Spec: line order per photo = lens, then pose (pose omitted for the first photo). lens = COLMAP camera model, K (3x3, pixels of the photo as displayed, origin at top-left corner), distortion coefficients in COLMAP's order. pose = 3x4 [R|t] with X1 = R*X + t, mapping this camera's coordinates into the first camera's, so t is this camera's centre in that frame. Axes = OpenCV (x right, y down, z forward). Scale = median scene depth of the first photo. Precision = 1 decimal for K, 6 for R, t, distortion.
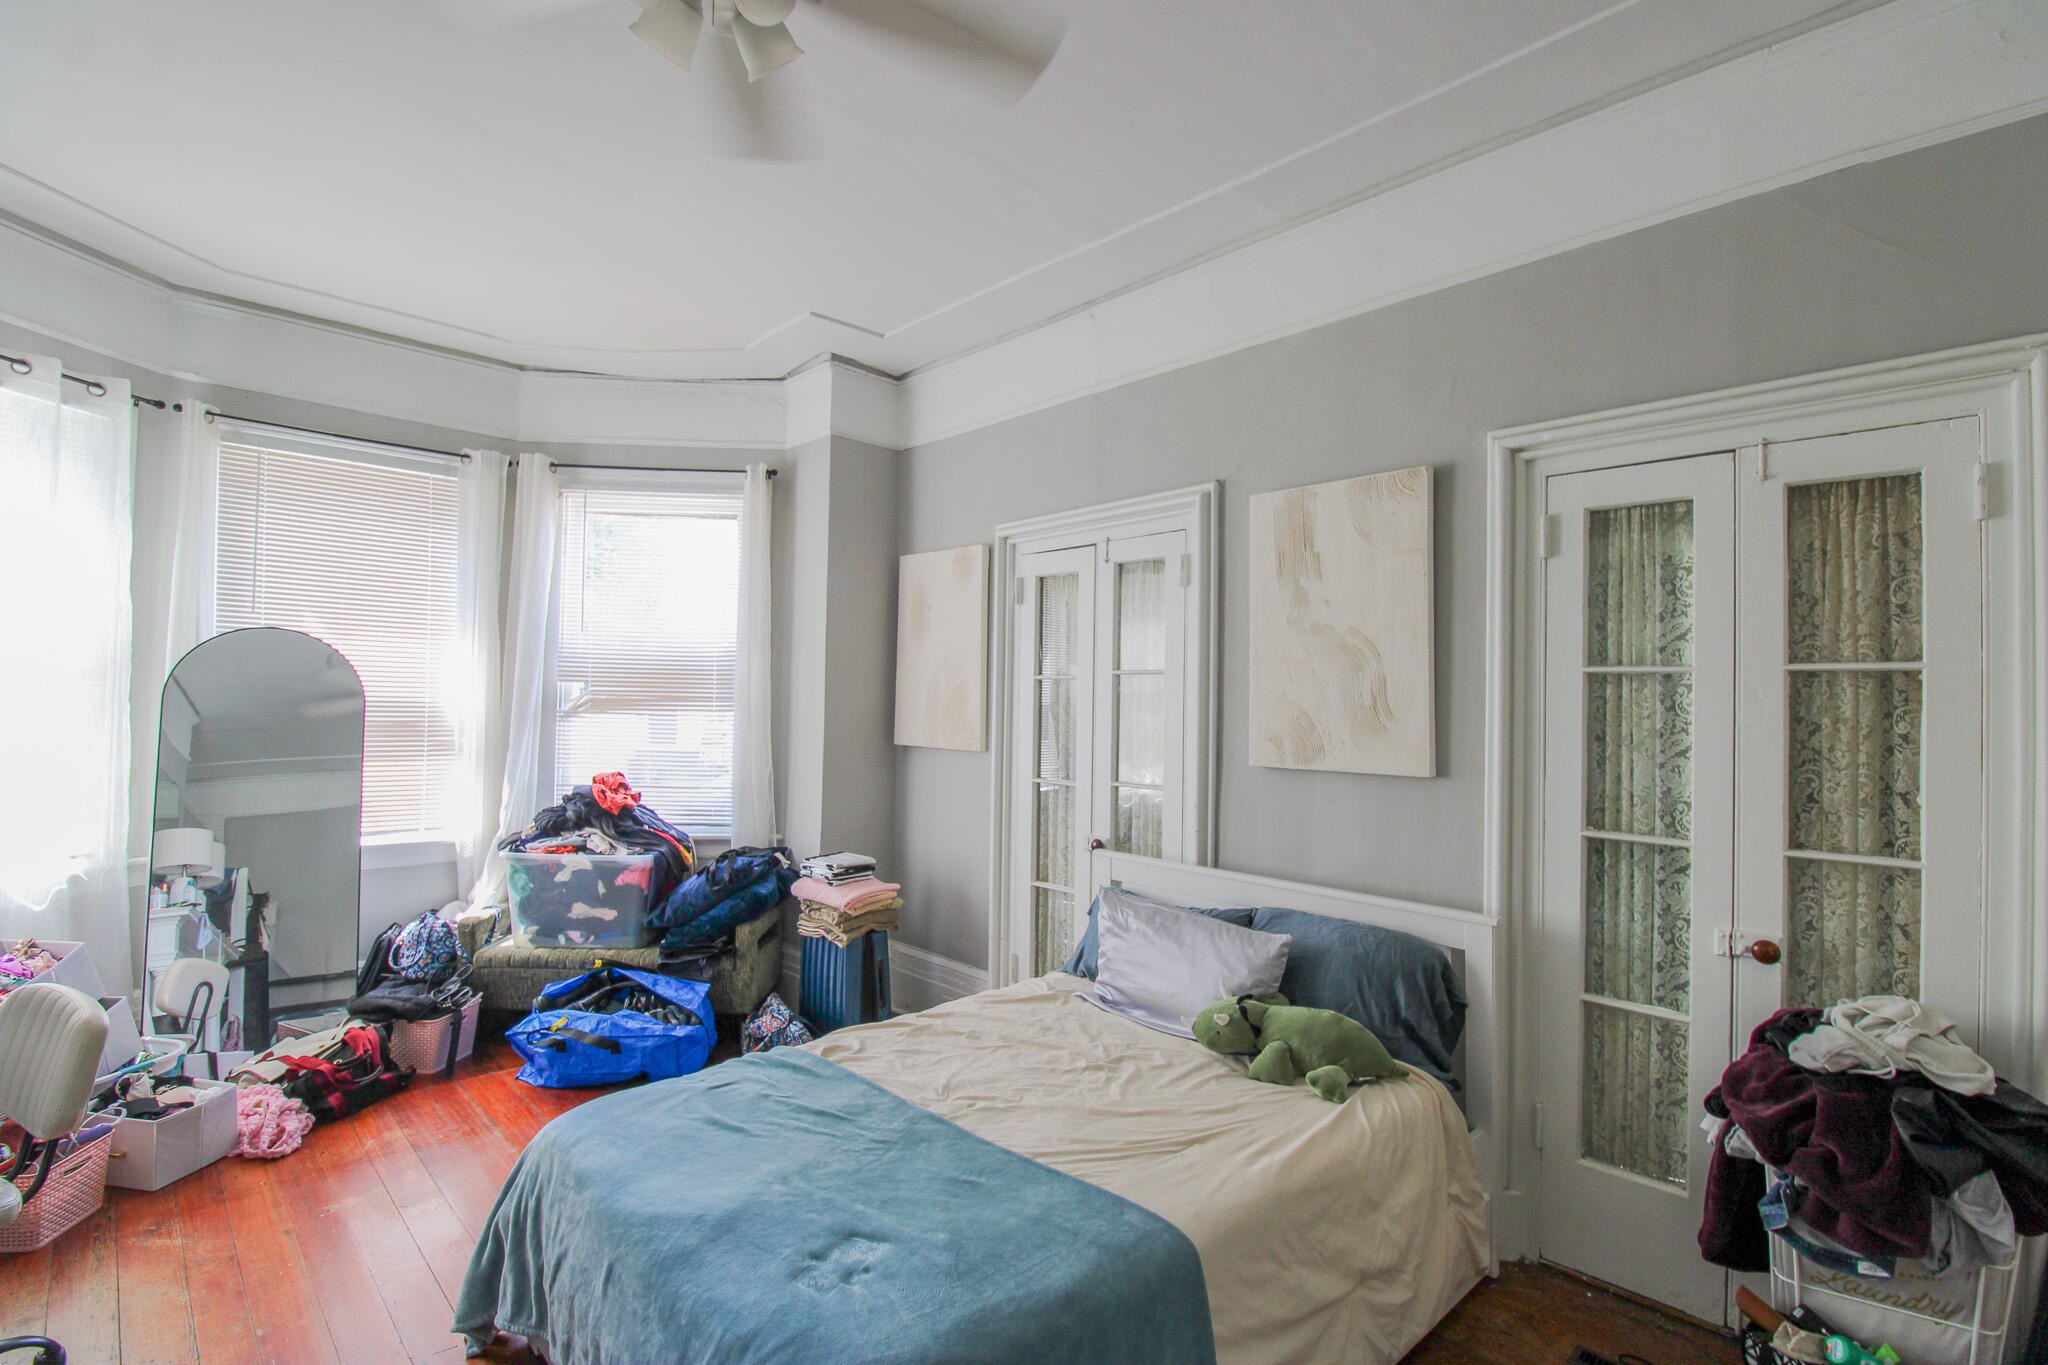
lens RADIAL K [[958.7, 0, 1026.9], [0, 958.7, 683.8], [0, 0, 1]] dist [-0.021556, -0.001416]
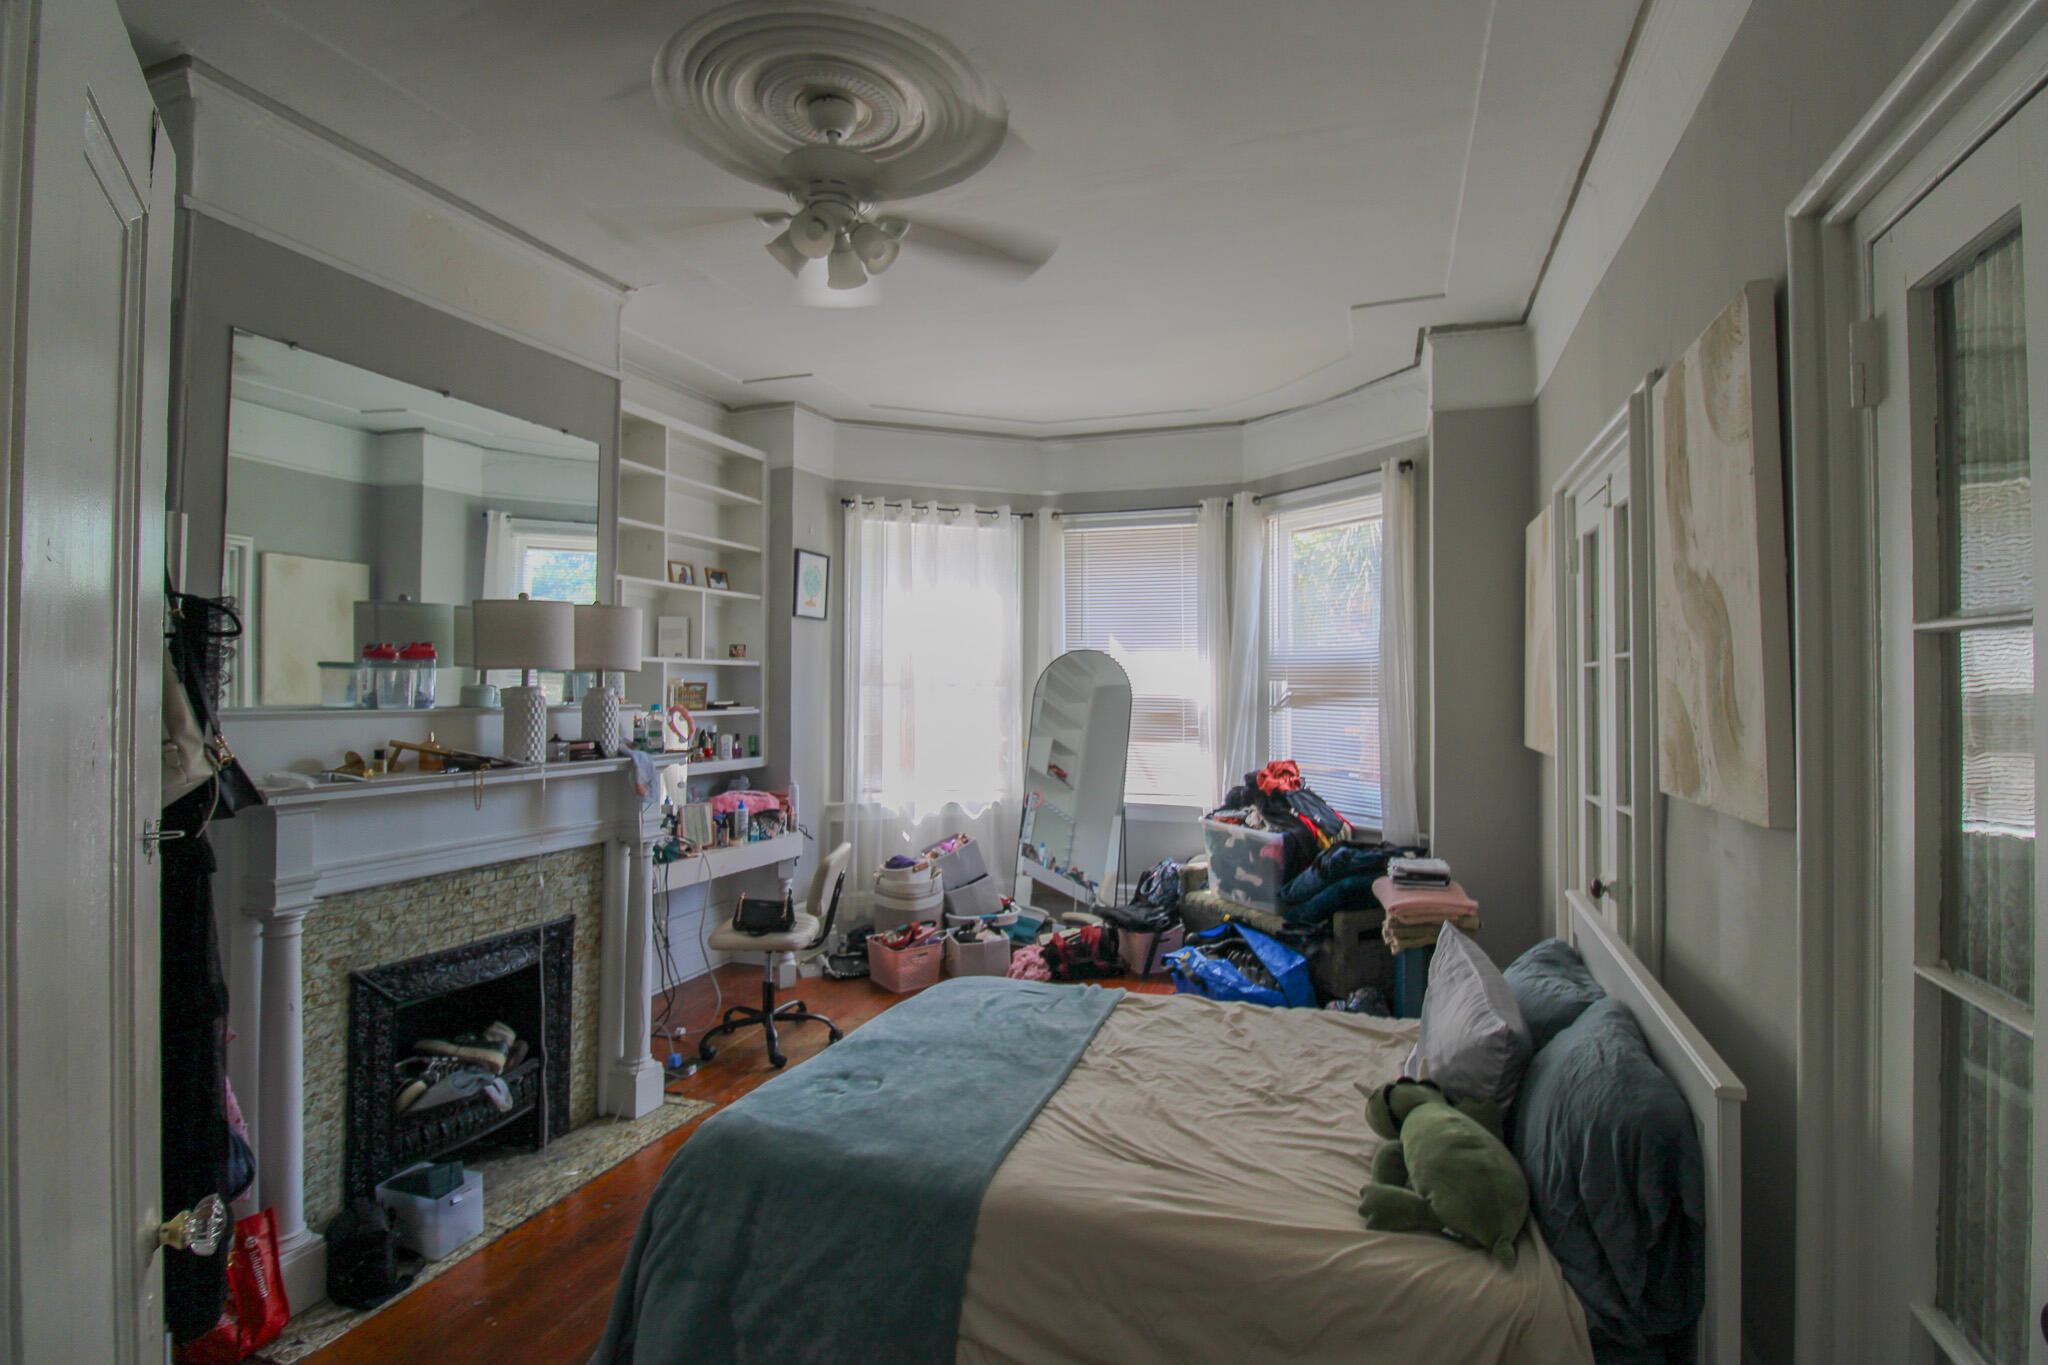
lens RADIAL K [[958.7, 0, 1026.9], [0, 958.7, 678.6], [0, 0, 1]] dist [-0.021556, -0.001416]
pose [[0.435310, -0.022016, -0.900011, 0.493155], [0.020875, 0.999679, -0.014358, 0.006451], [0.900038, -0.012538, 0.435630, 0.244716]]
